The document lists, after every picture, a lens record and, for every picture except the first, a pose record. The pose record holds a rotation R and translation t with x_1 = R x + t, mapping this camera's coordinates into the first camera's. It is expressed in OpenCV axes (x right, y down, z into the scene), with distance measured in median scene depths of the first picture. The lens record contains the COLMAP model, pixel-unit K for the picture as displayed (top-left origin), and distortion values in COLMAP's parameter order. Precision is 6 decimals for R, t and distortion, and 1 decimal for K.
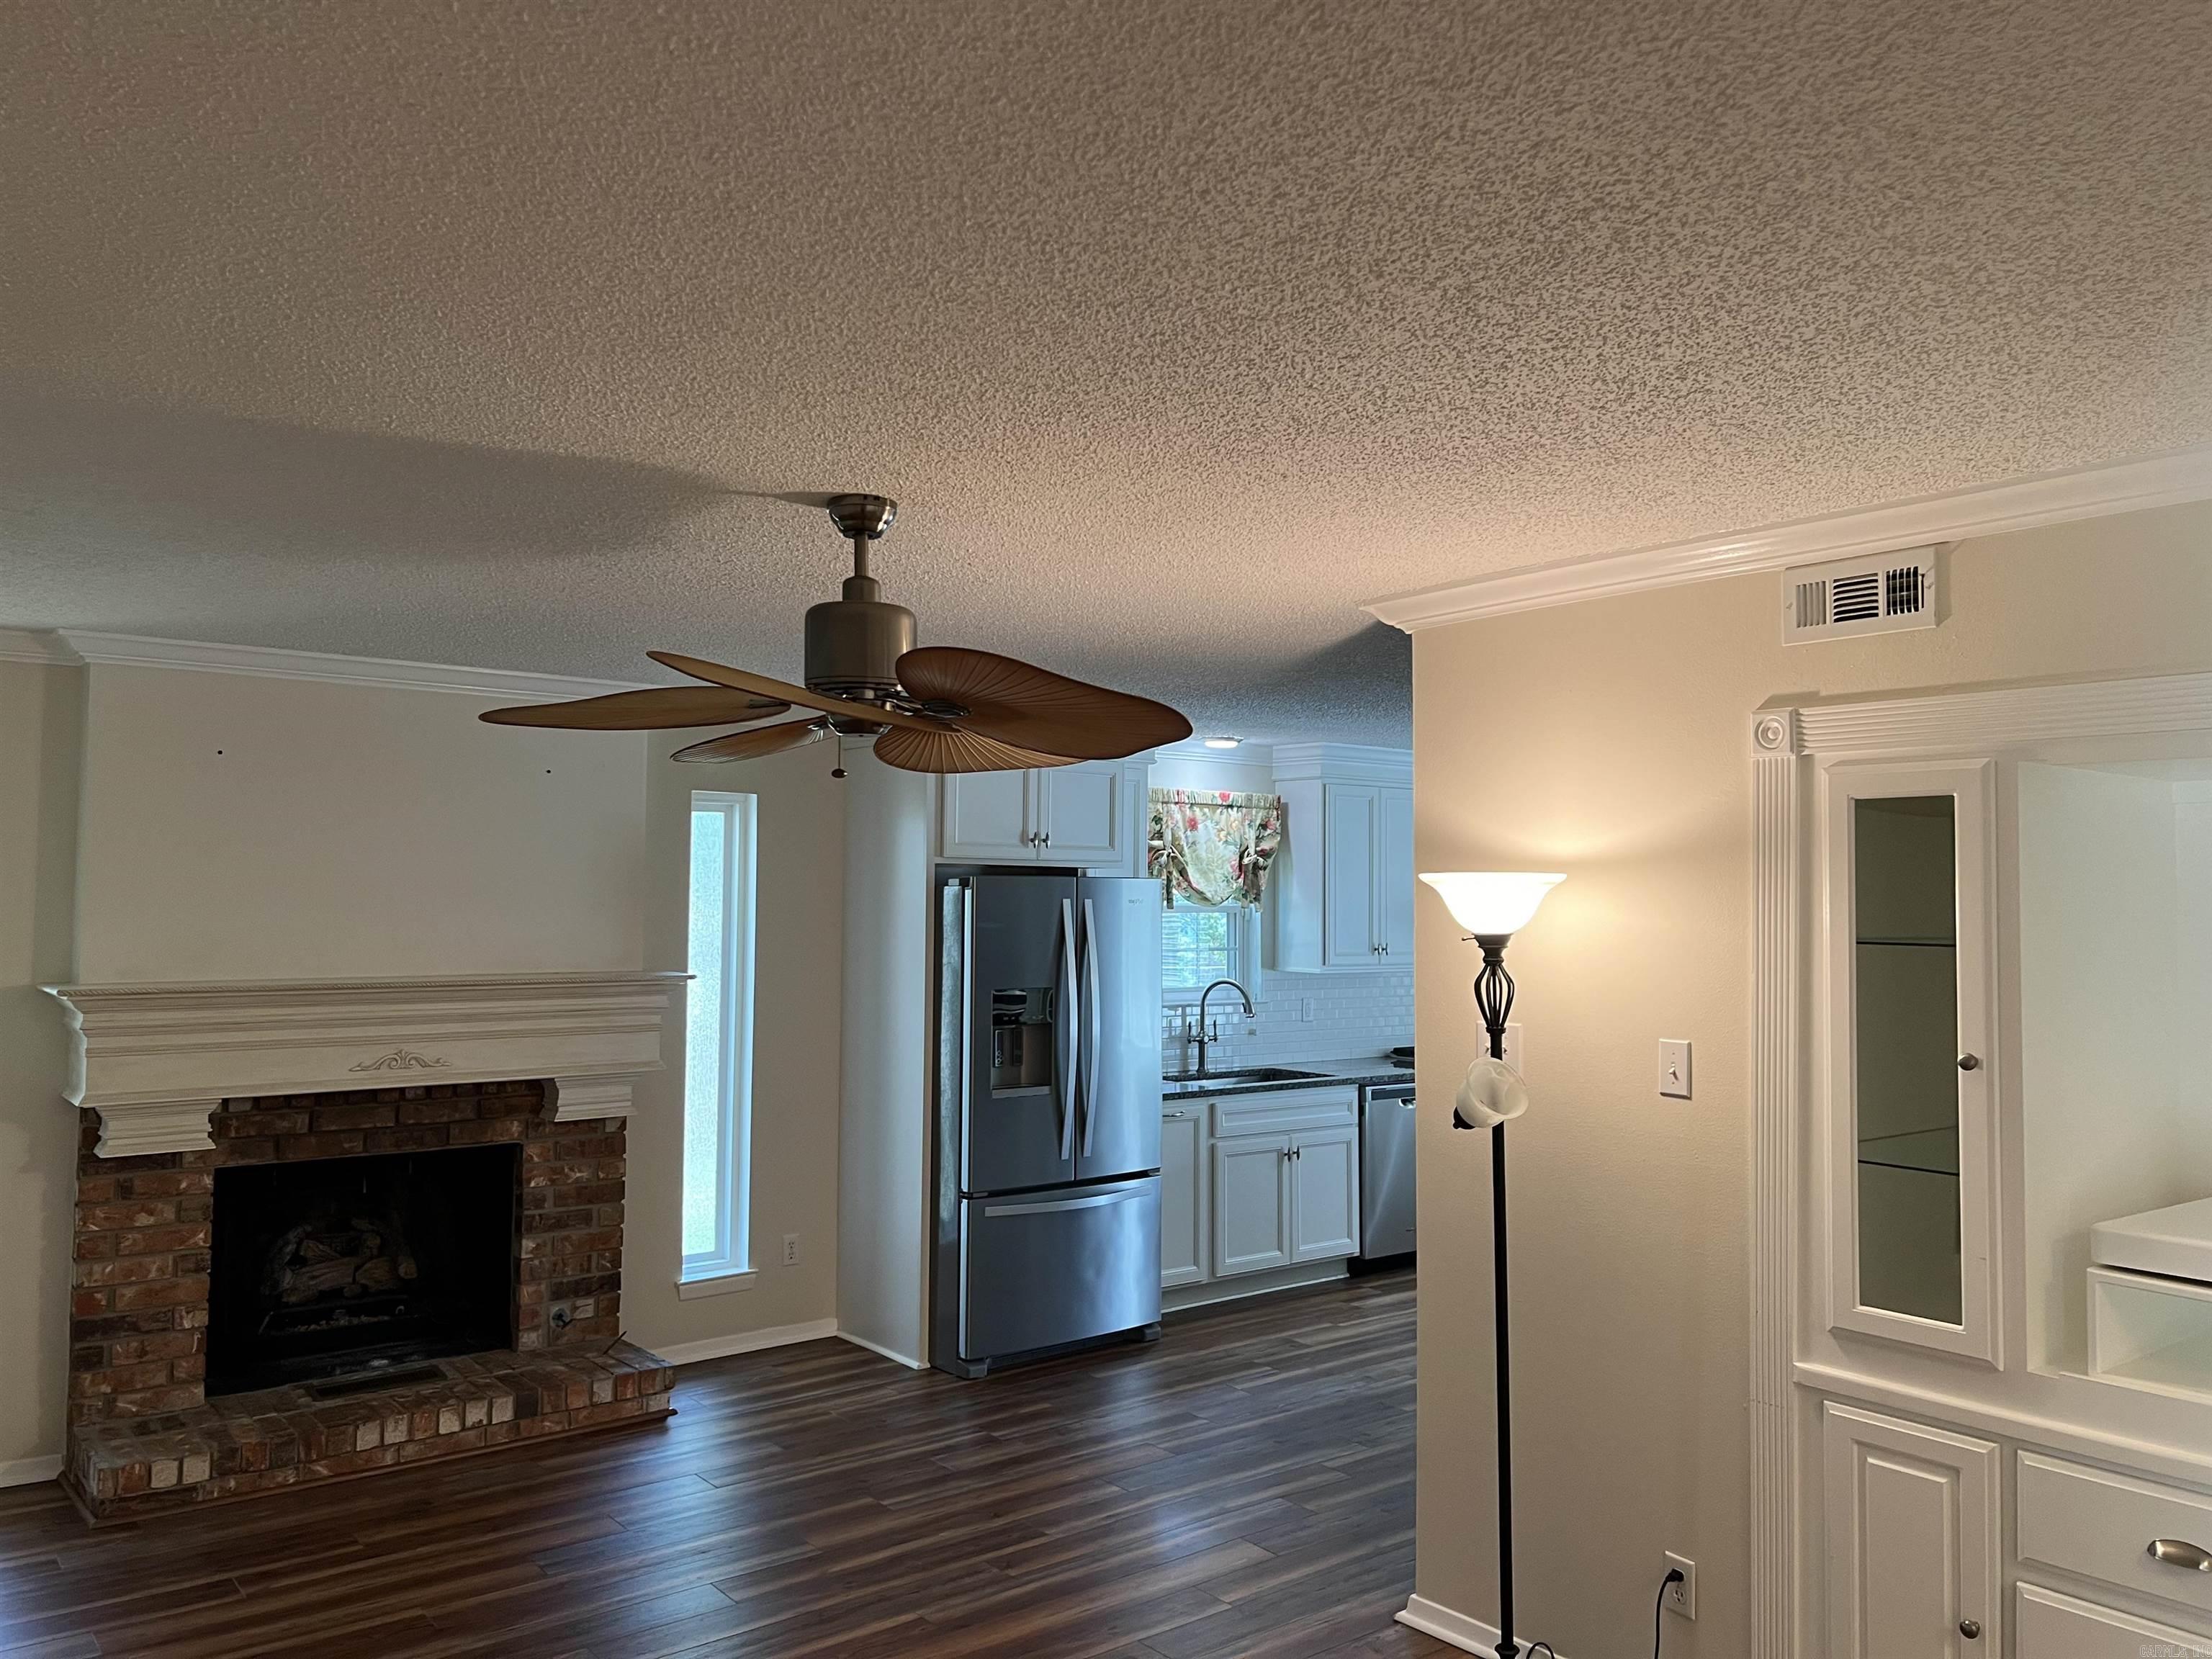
lens RADIAL K [[1663.5, 0, 1102.3], [0, 1663.5, 837.6], [0, 0, 1]] dist [0.033873, 0.000485]
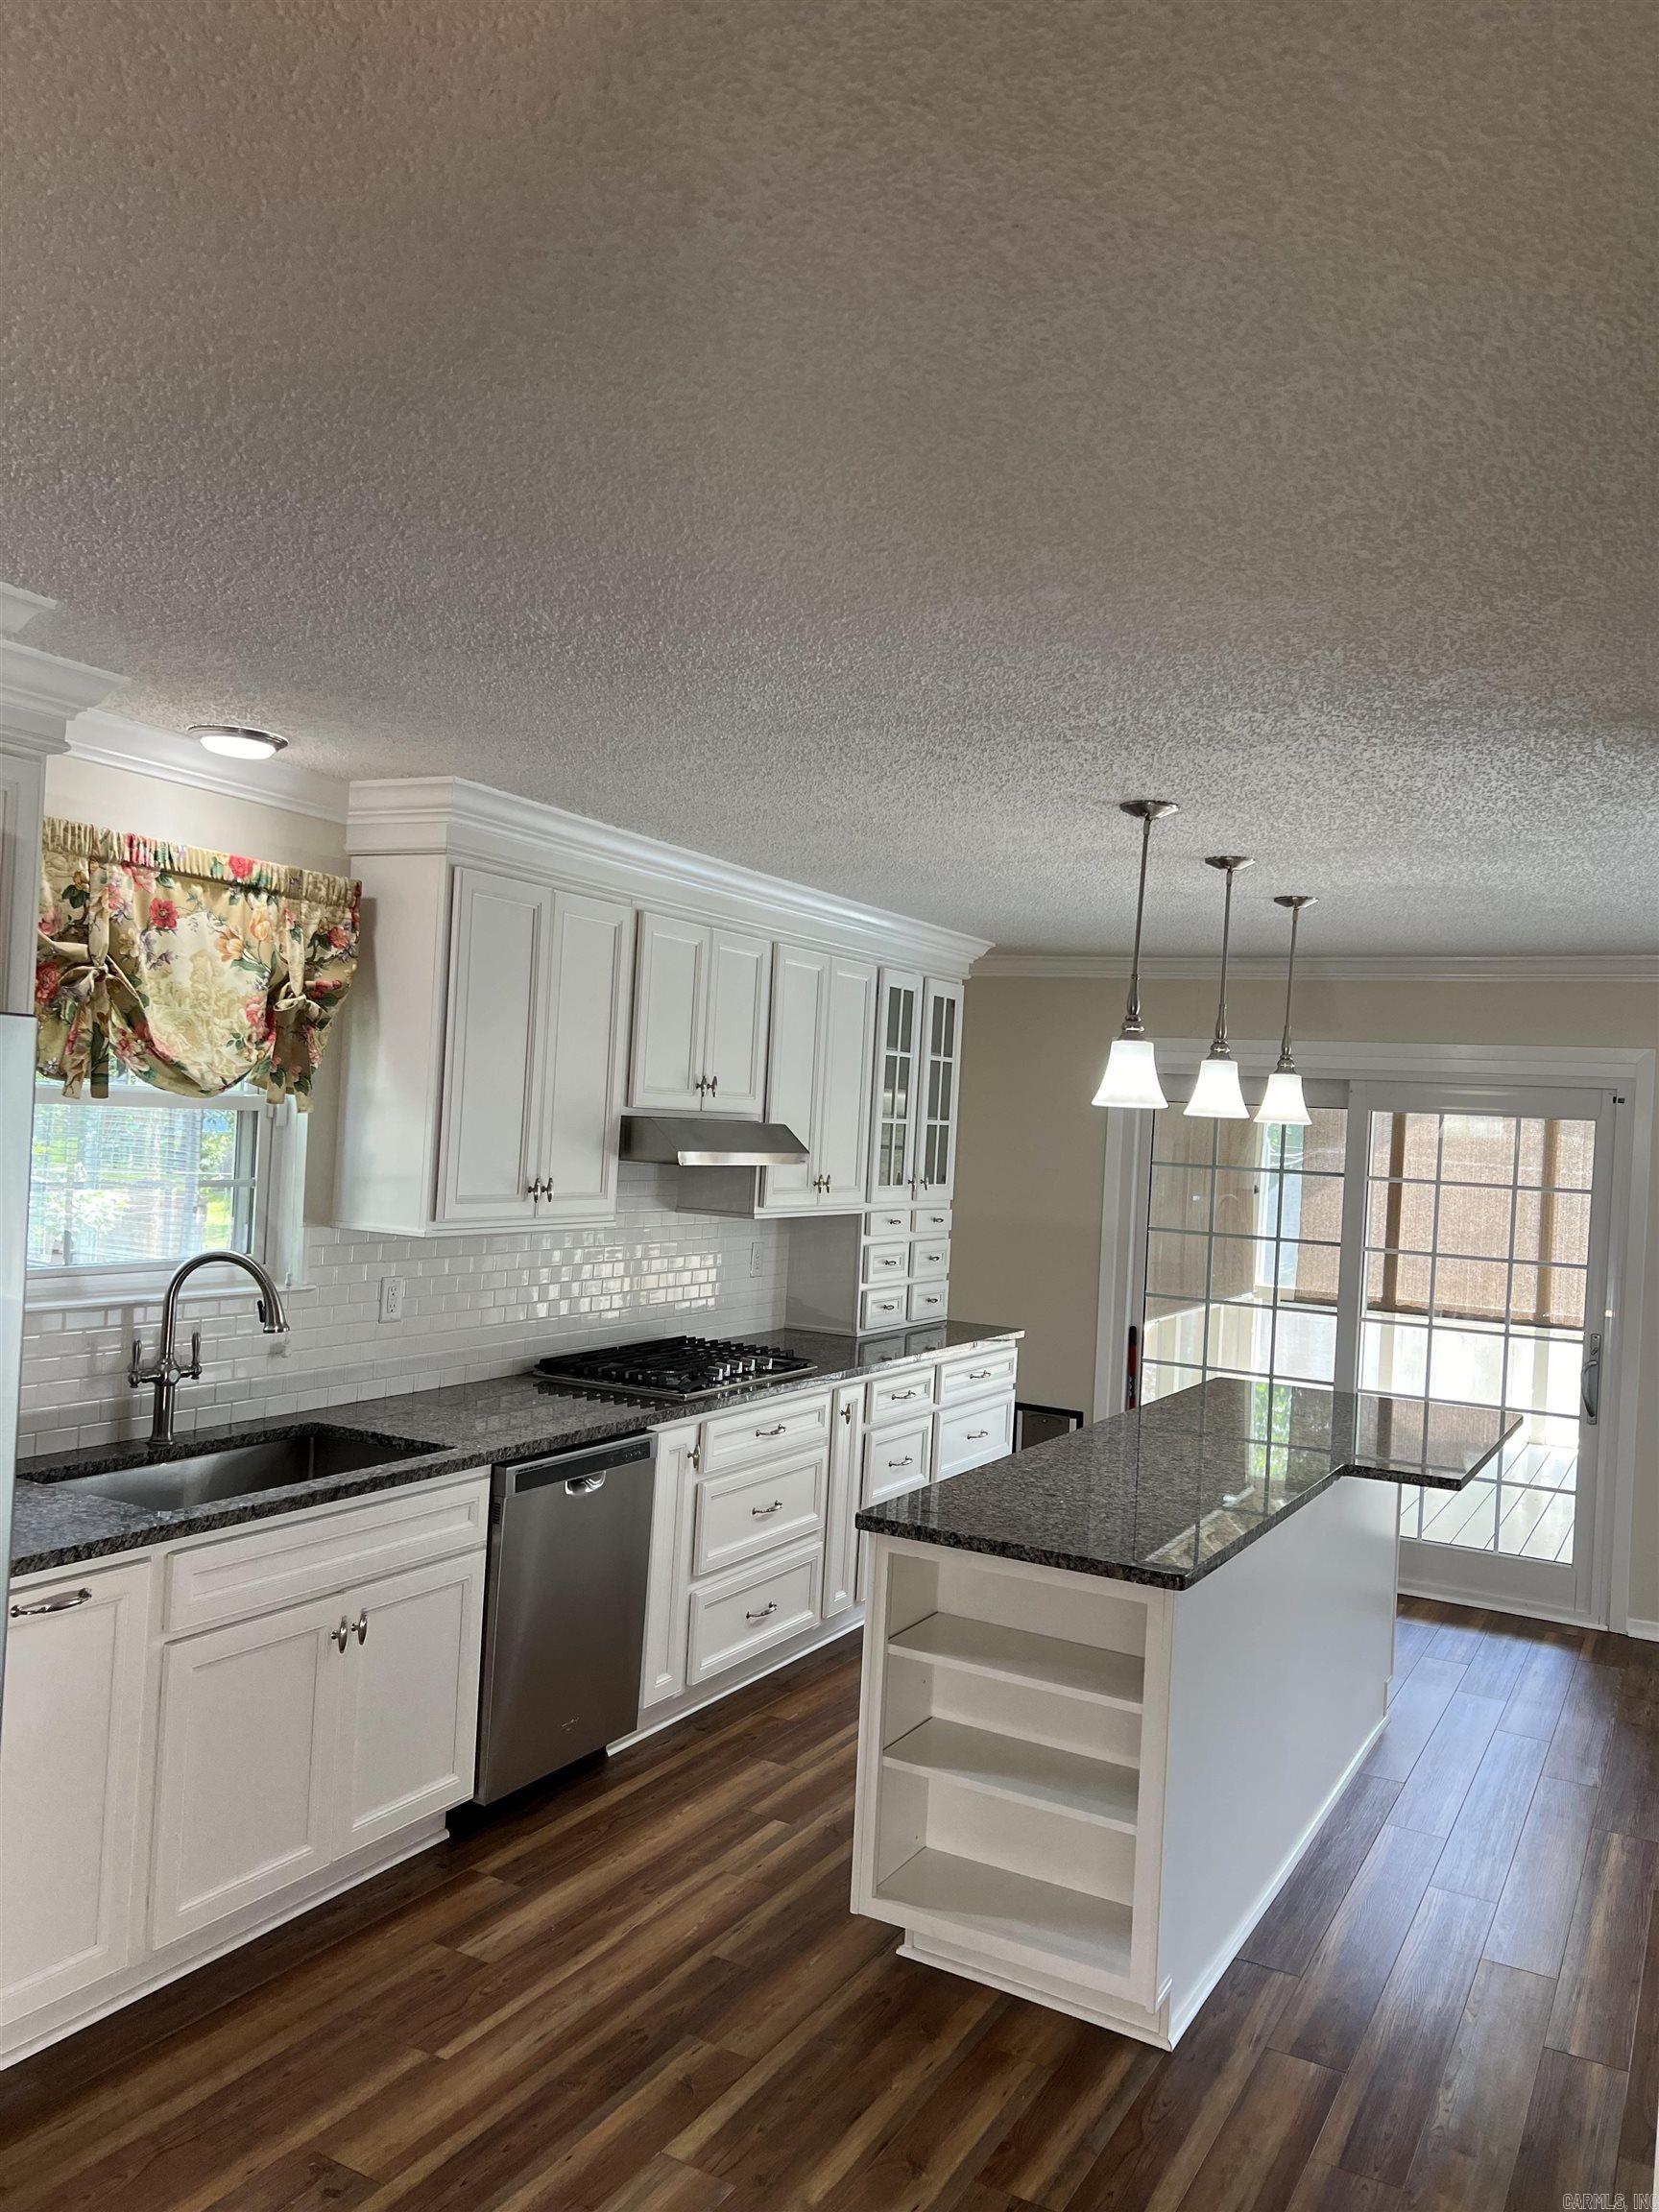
lens RADIAL K [[1663.5, 0, 817.5], [0, 1663.5, 1116.7], [0, 0, 1]] dist [0.033873, 0.000485]
pose [[0.925227, 0.044935, 0.376743, 0.049106], [-0.065546, 0.996963, 0.042062, 0.015880], [-0.373708, -0.063611, 0.925363, 0.492489]]
